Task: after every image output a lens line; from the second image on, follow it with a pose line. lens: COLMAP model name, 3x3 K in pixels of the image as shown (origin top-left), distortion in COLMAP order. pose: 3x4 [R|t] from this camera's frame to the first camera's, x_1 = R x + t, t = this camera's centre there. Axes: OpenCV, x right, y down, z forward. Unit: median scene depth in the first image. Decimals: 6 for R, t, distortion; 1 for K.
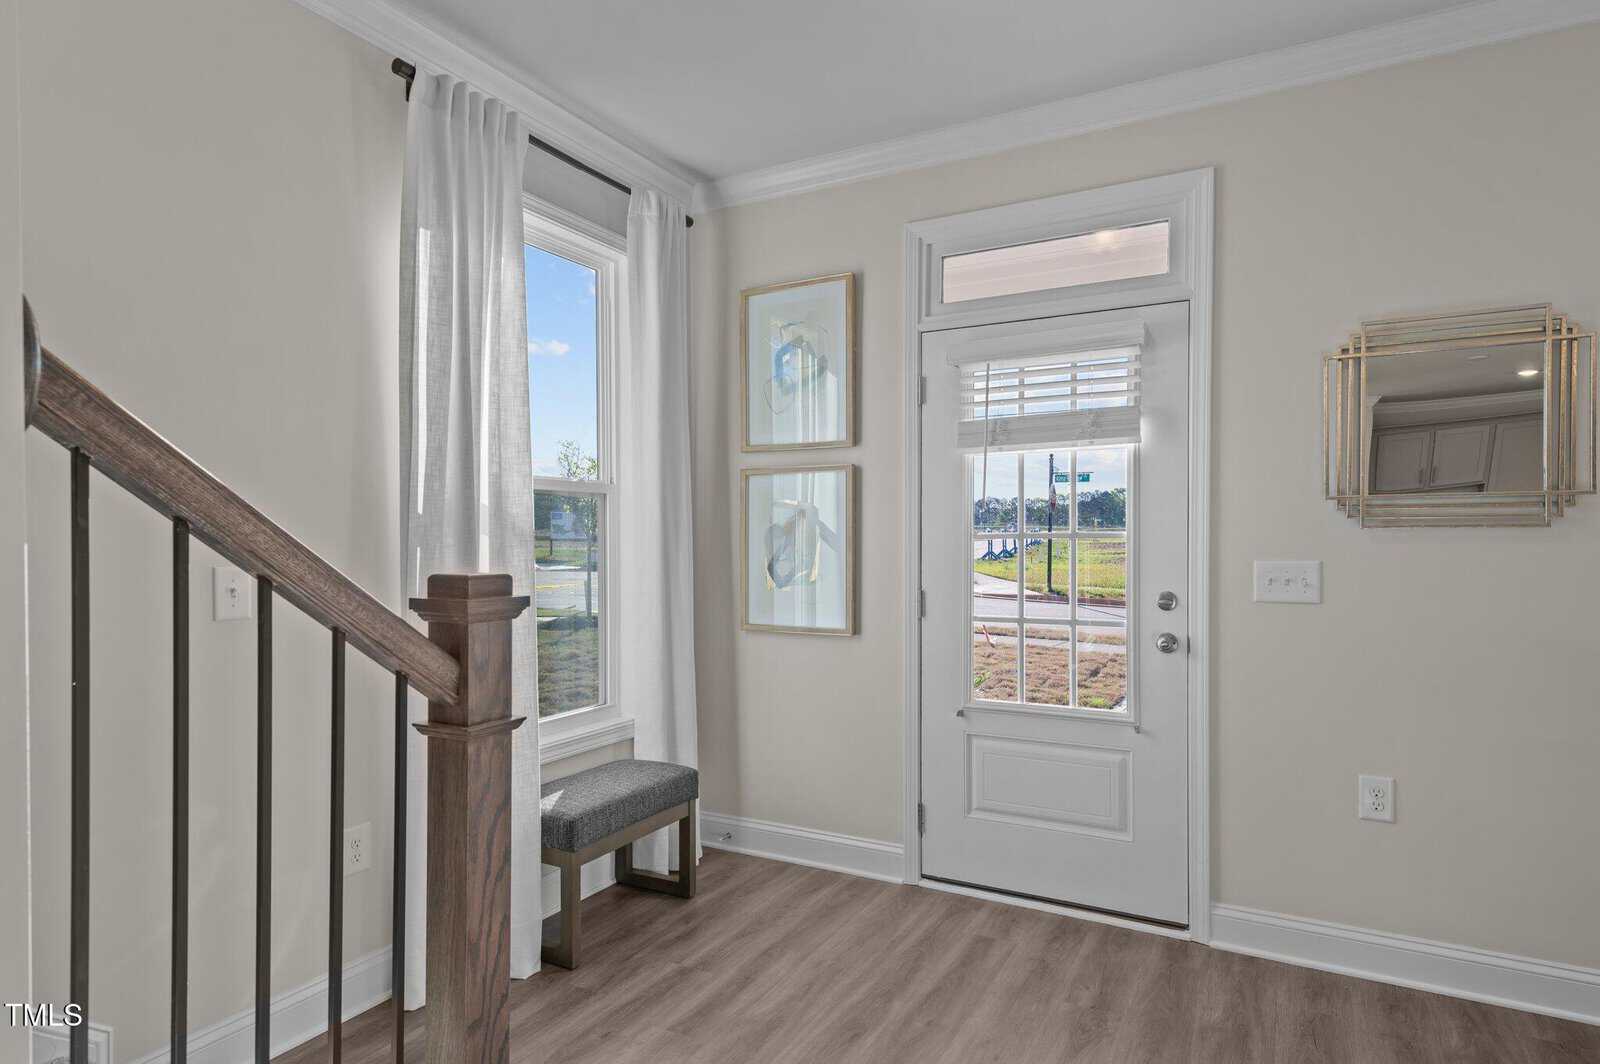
lens RADIAL K [[884.9, 0, 800.2], [0, 884.9, 544.3], [0, 0, 1]] dist [0.024649, 0.000176]
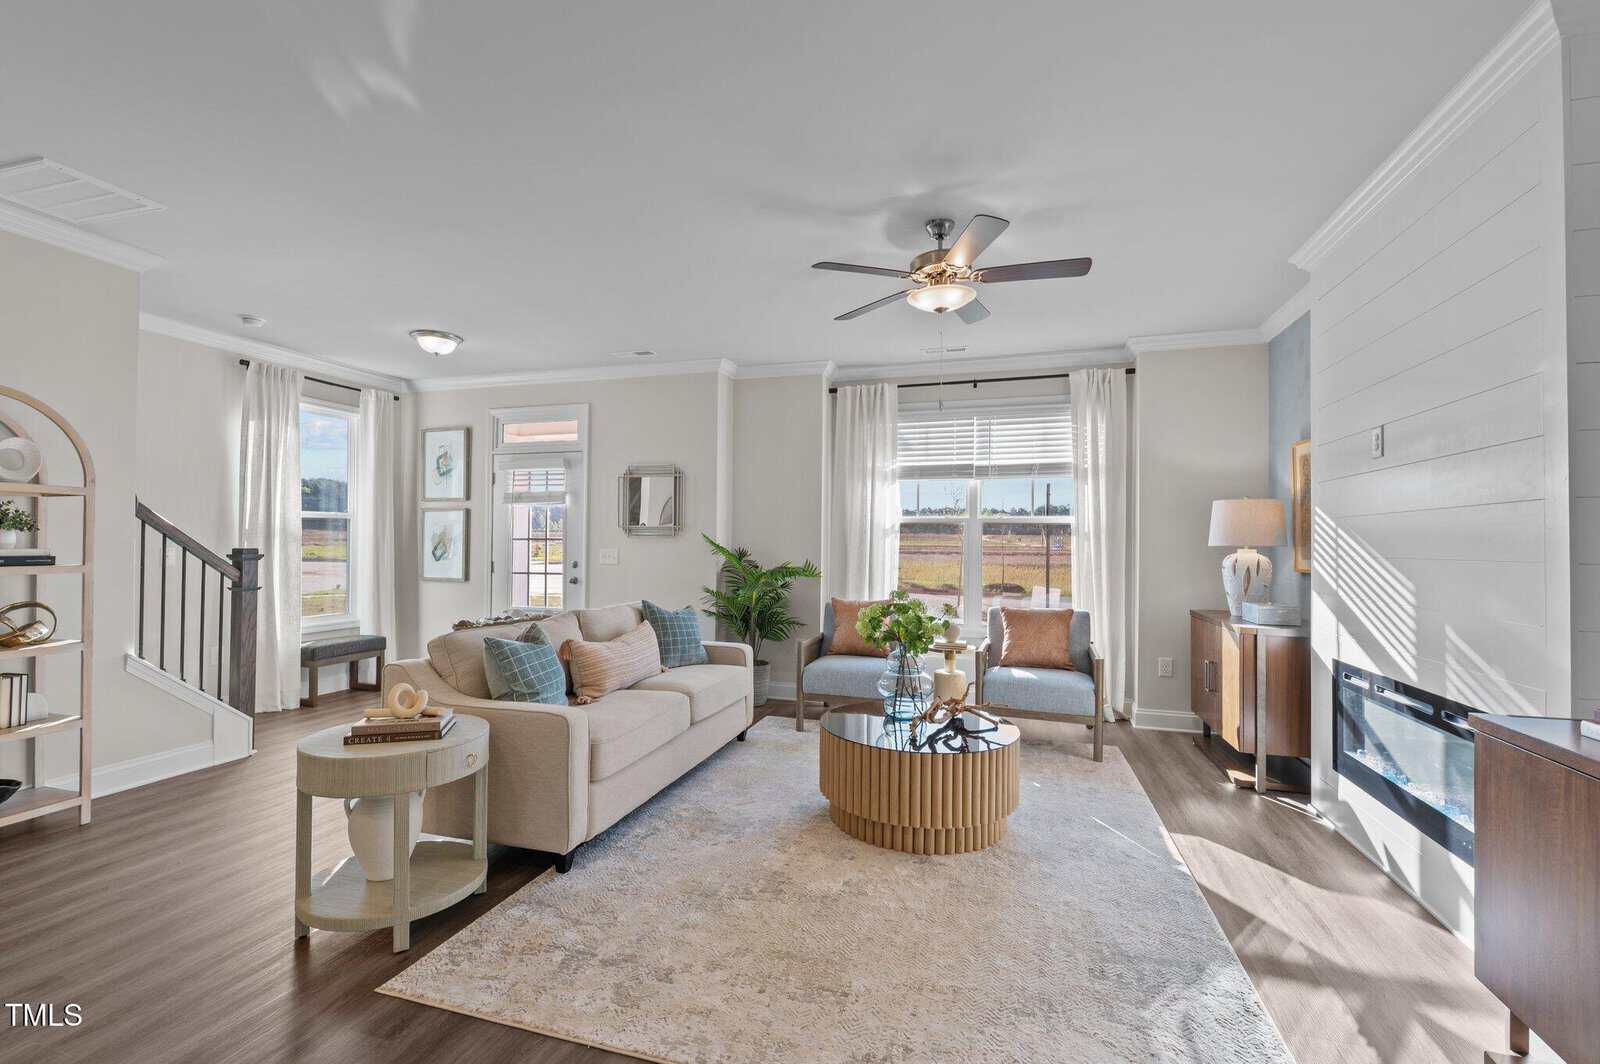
lens RADIAL K [[683.0, 0, 793.6], [0, 683.0, 533.2], [0, 0, 1]] dist [0.001148, -0.000028]
pose [[0.978779, 0.010944, 0.204627, 0.658551], [-0.007580, 0.999823, -0.017215, 0.000641], [-0.204779, 0.015299, 0.978689, -1.162708]]
